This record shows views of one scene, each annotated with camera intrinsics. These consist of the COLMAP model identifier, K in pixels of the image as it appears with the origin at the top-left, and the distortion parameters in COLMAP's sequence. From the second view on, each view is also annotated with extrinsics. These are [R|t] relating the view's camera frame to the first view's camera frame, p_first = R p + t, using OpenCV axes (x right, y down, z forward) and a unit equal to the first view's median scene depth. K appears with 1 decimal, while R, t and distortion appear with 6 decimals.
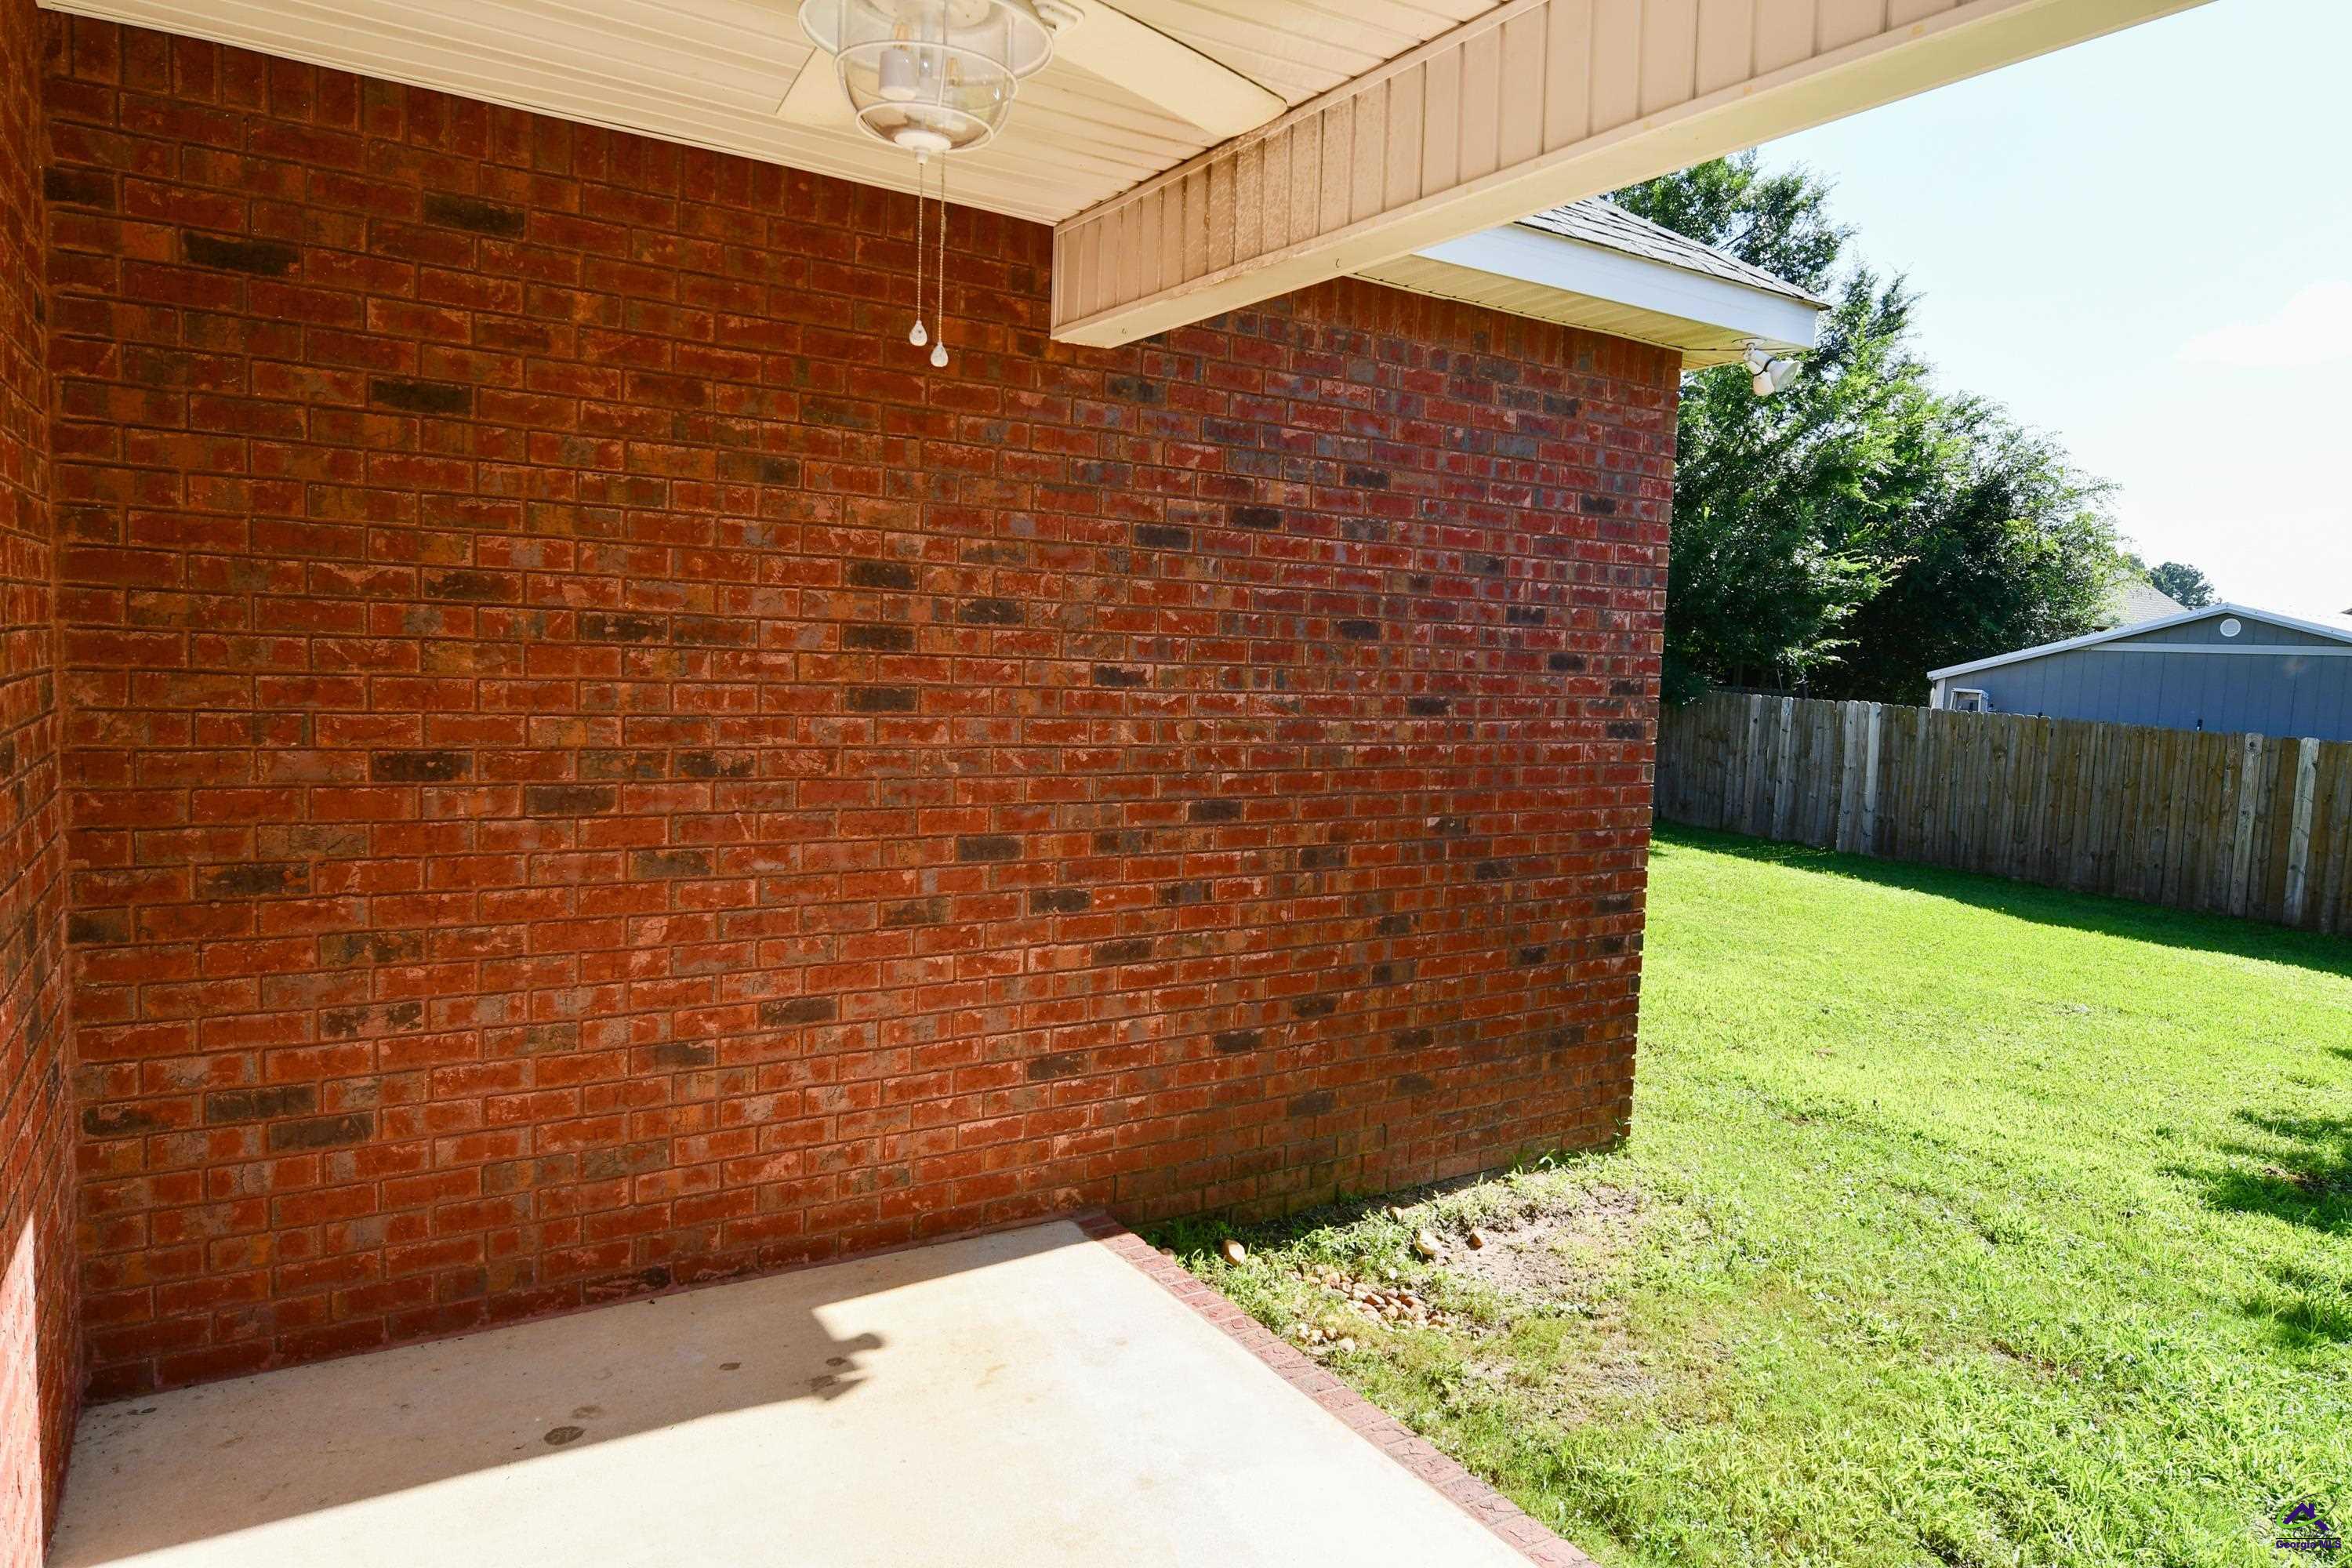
lens RADIAL K [[1435.6, 0, 1184.4], [0, 1435.6, 783.4], [0, 0, 1]] dist [-0.003137, -0.002118]
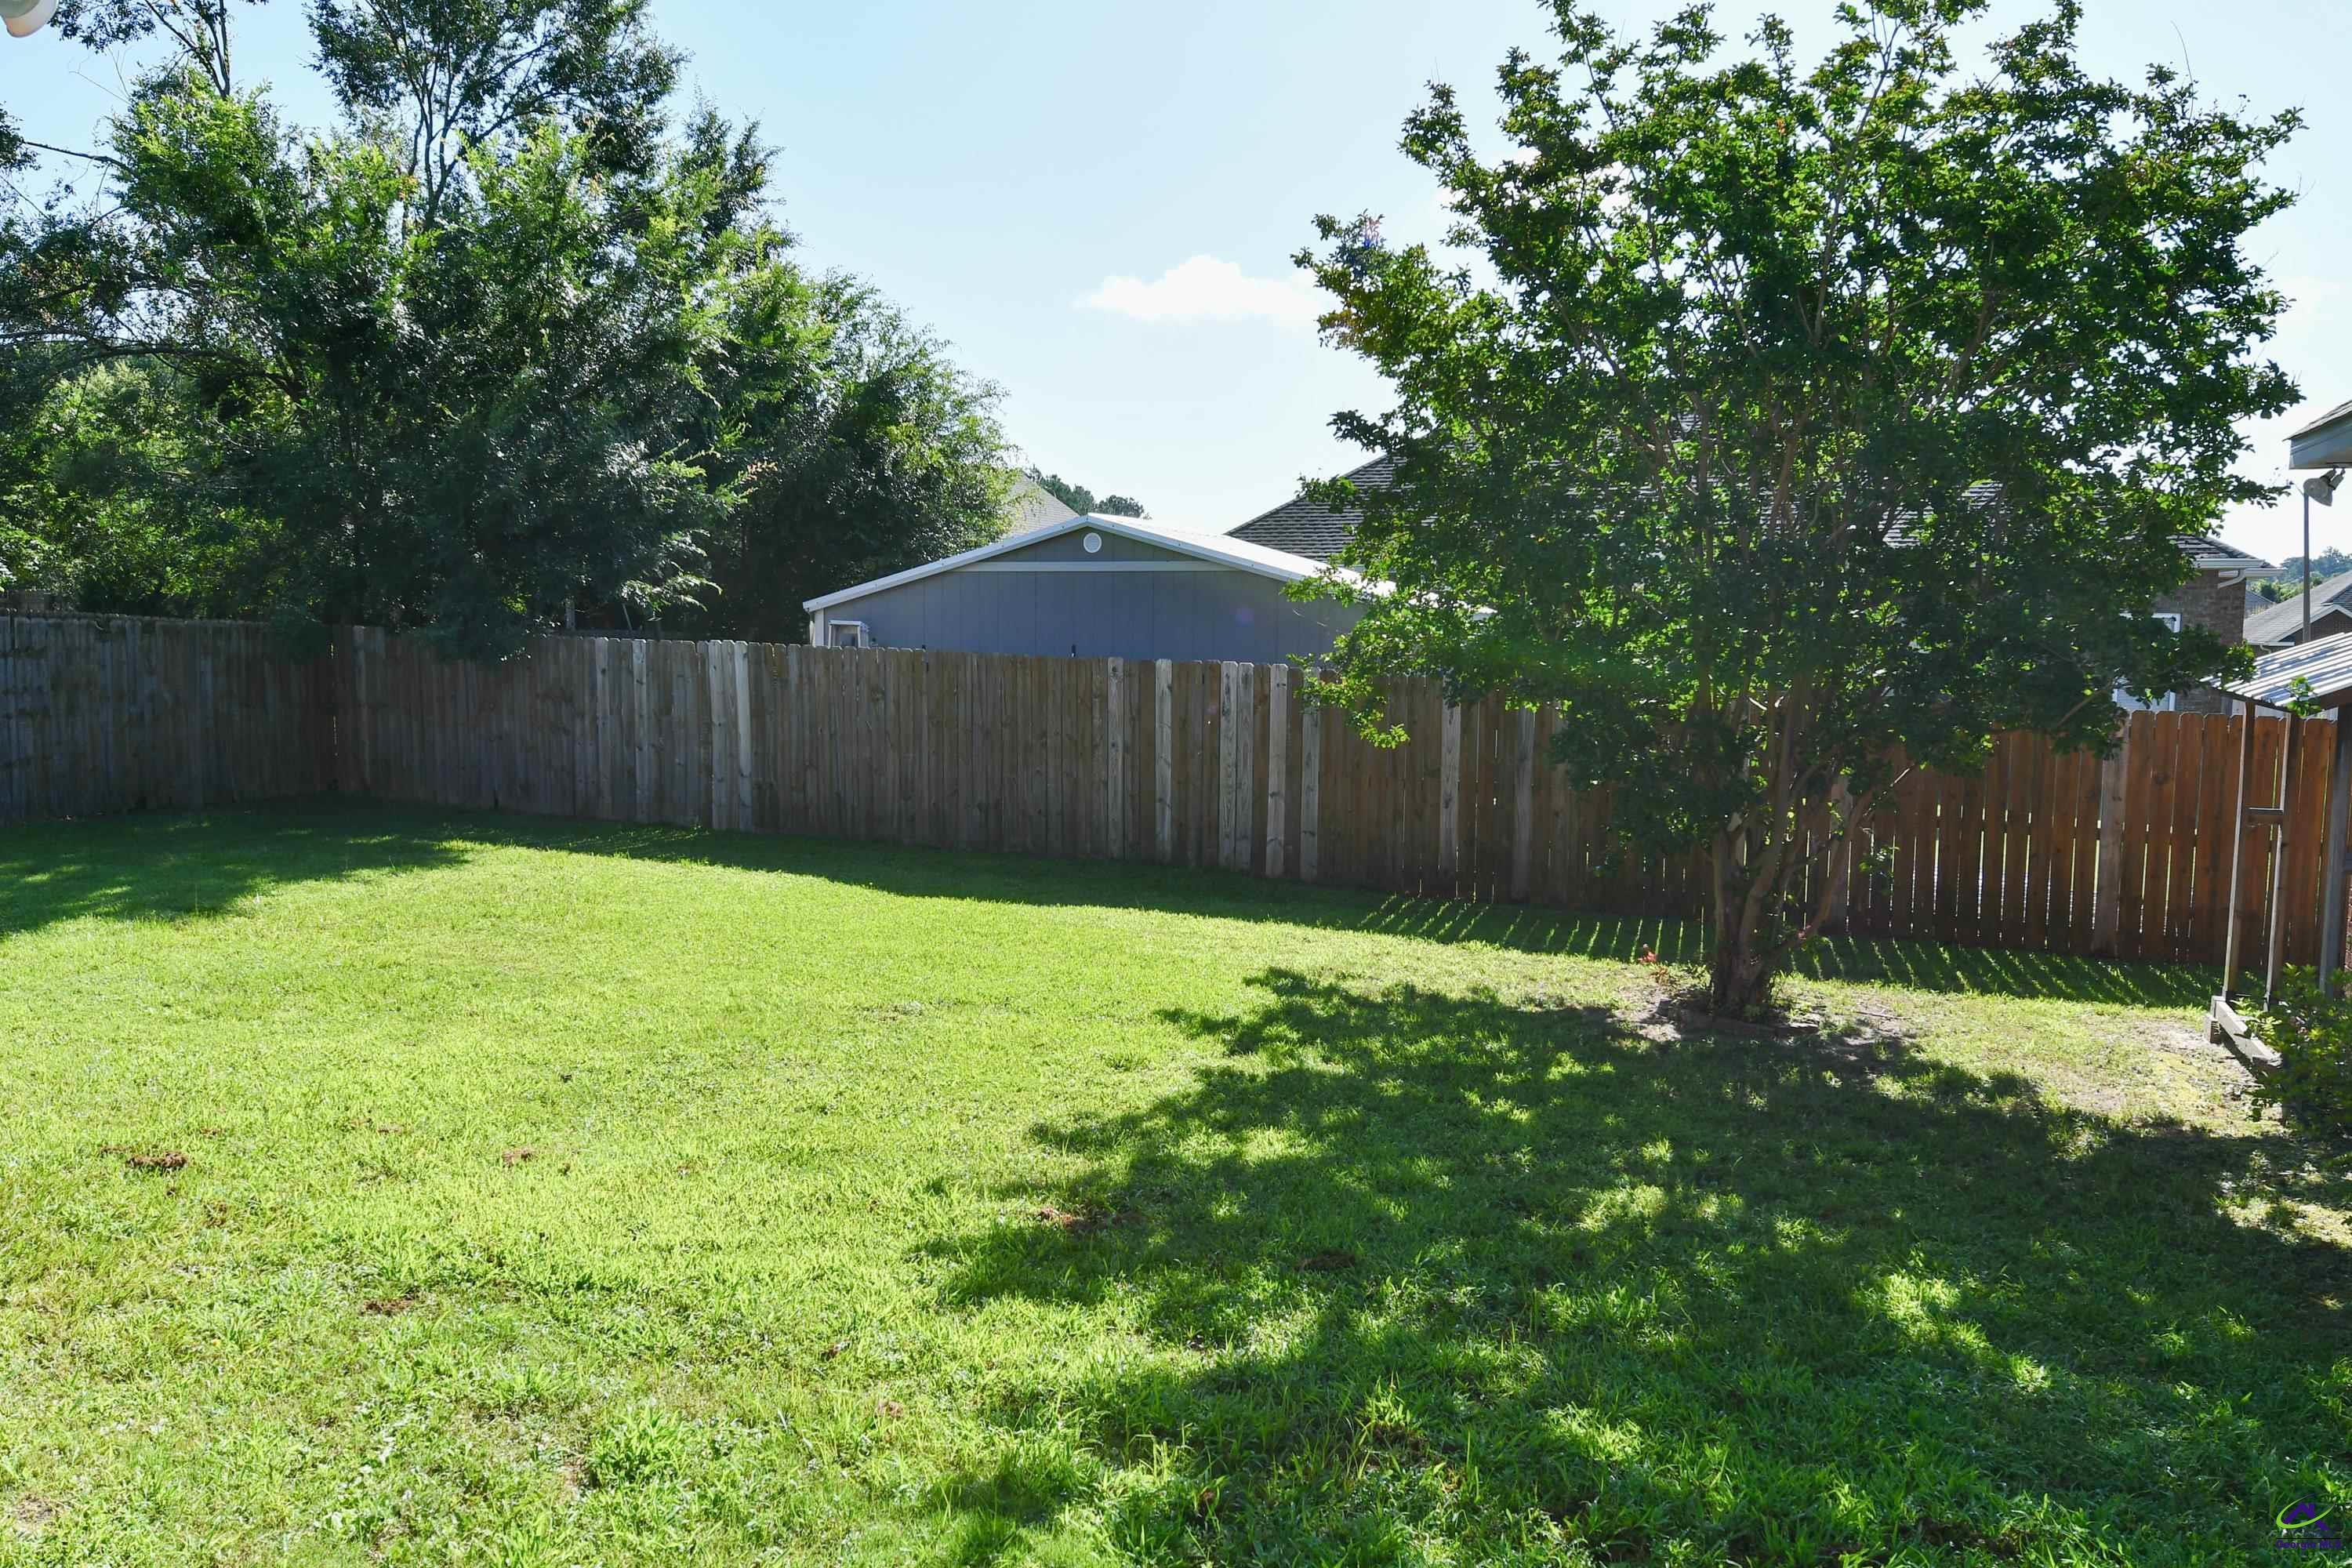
lens RADIAL K [[1753.3, 0, 1176.0], [0, 1753.3, 784.0], [0, 0, 1]] dist [0.012205, 0.004660]
pose [[0.803588, -0.087124, 0.588775, 0.116199], [0.078296, 0.996106, 0.040537, 0.003217], [-0.590014, 0.013524, 0.807280, 0.080389]]
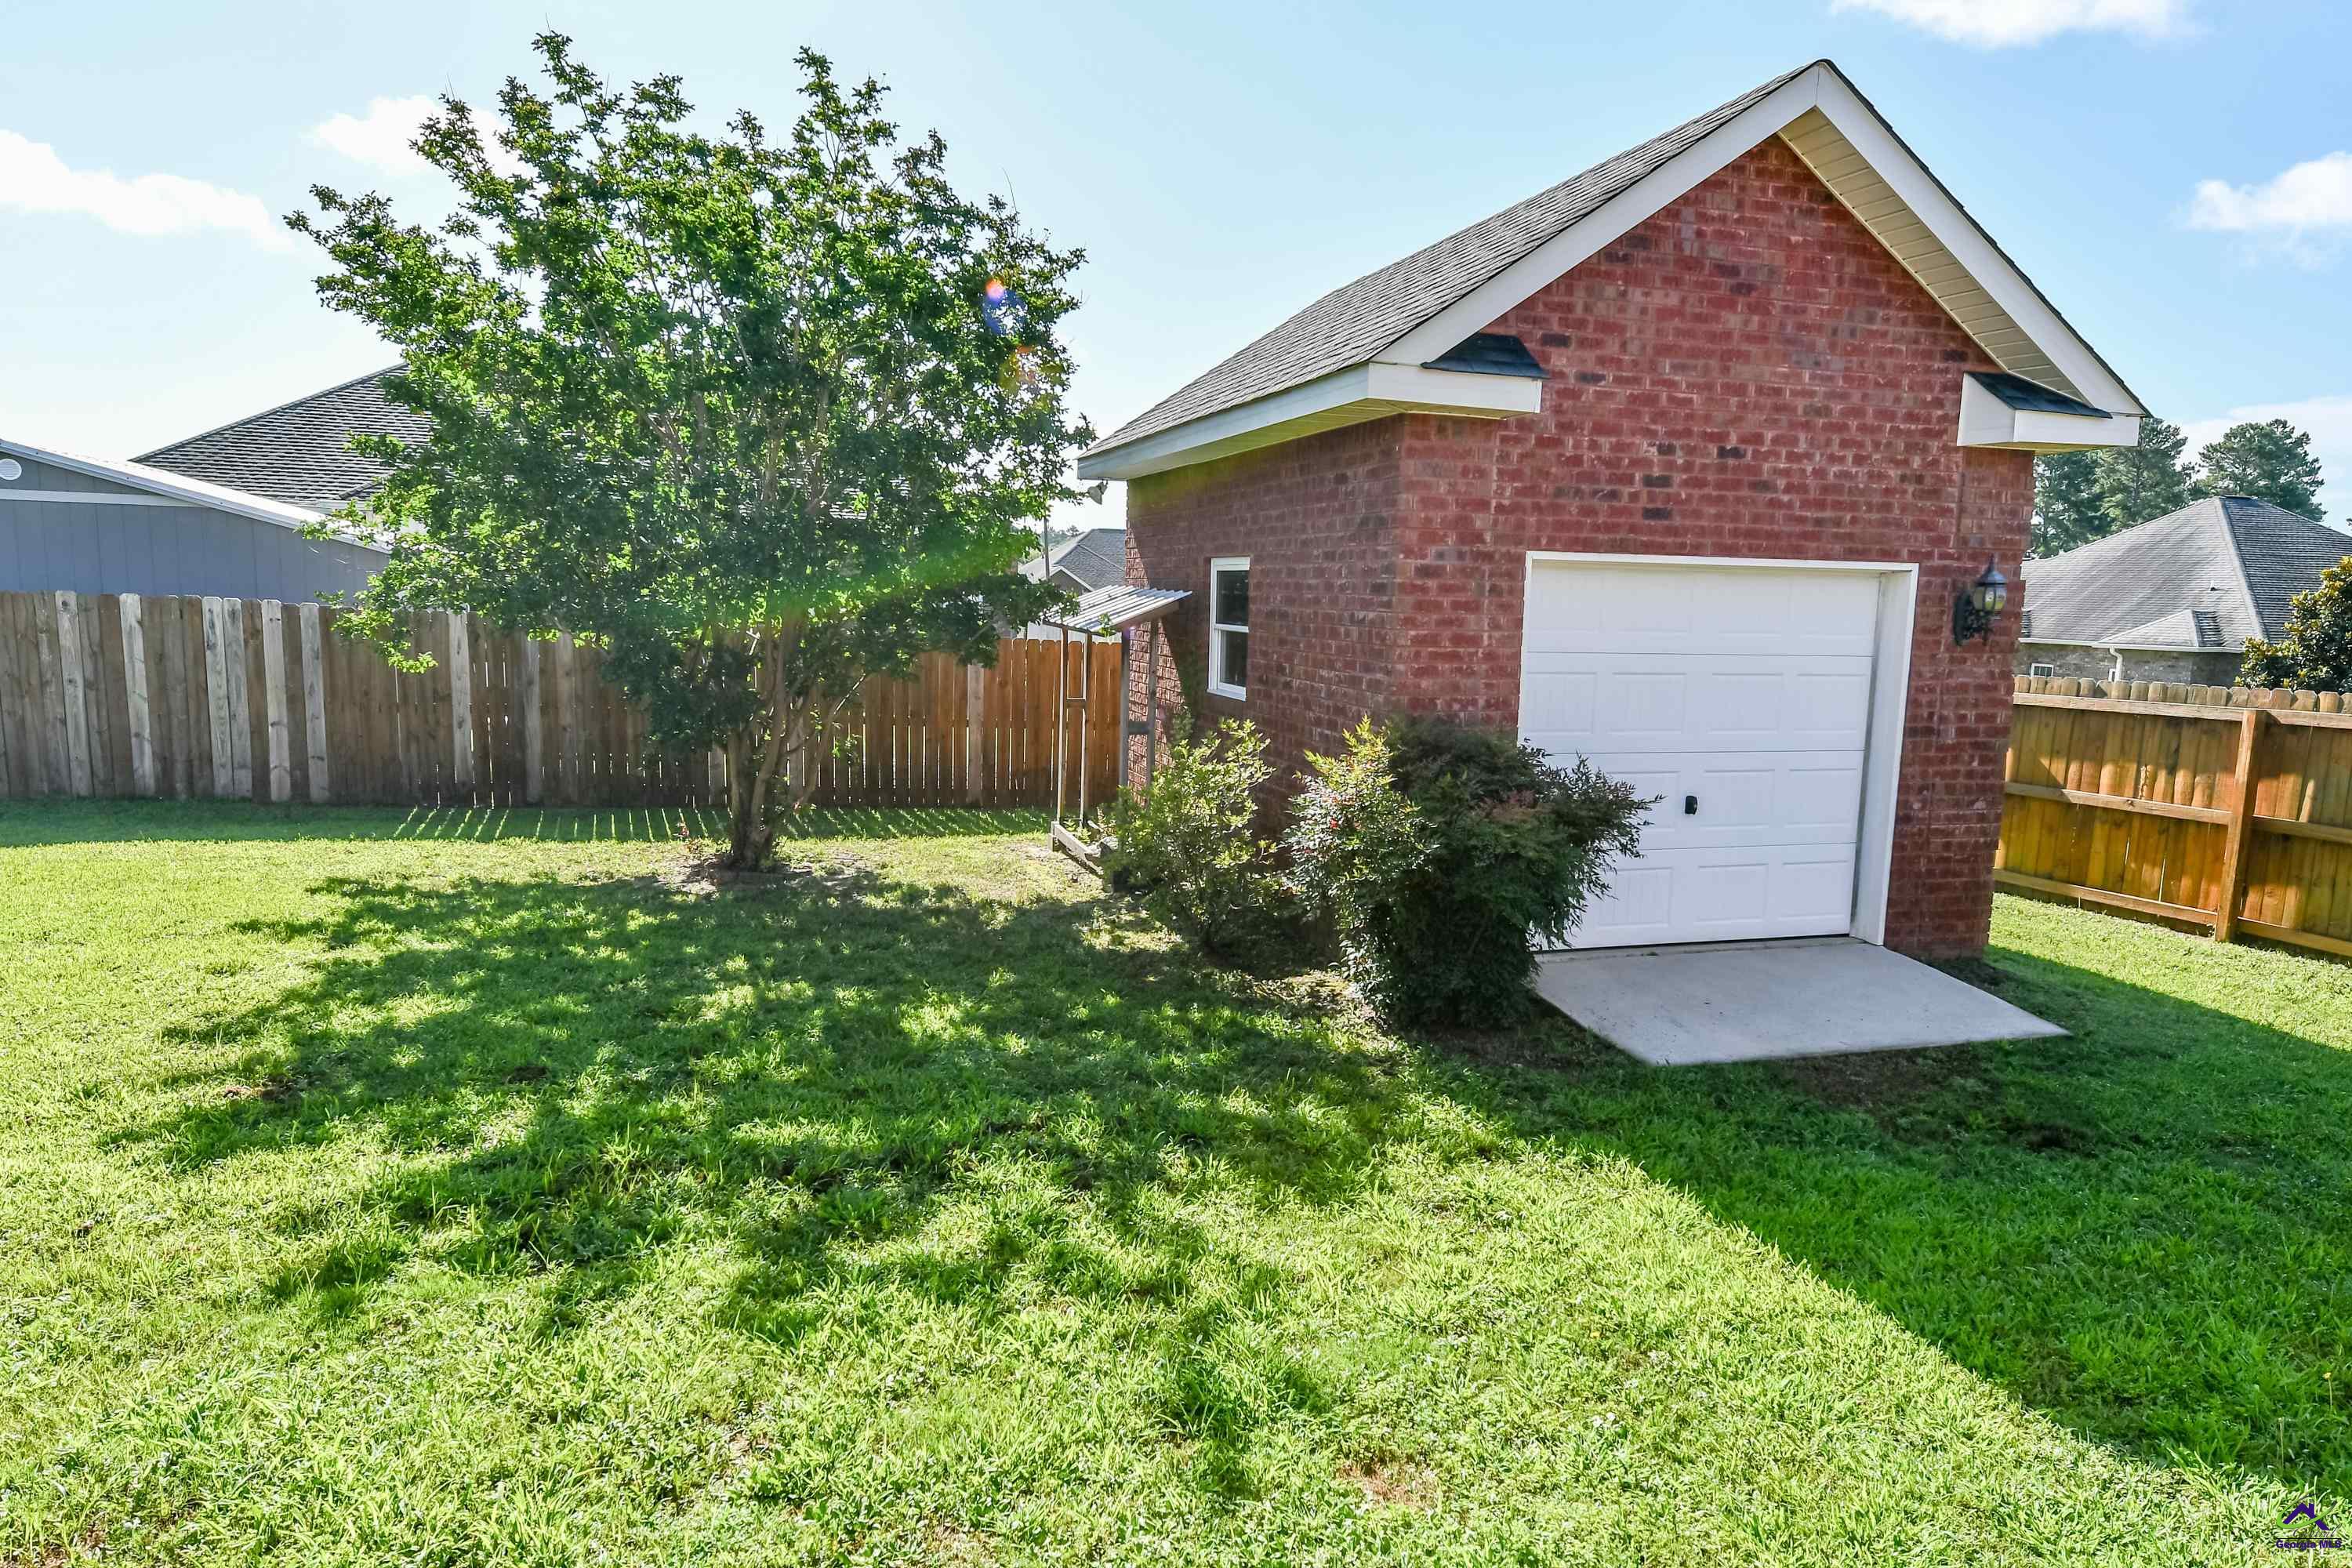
lens RADIAL K [[1473.8, 0, 1187.1], [0, 1473.8, 777.2], [0, 0, 1]] dist [0.001744, 0.038581]
pose [[0.271131, -0.160306, 0.949099, 0.036356], [0.076343, 0.986509, 0.144816, -0.002102], [-0.959510, 0.033193, 0.279712, 0.074788]]
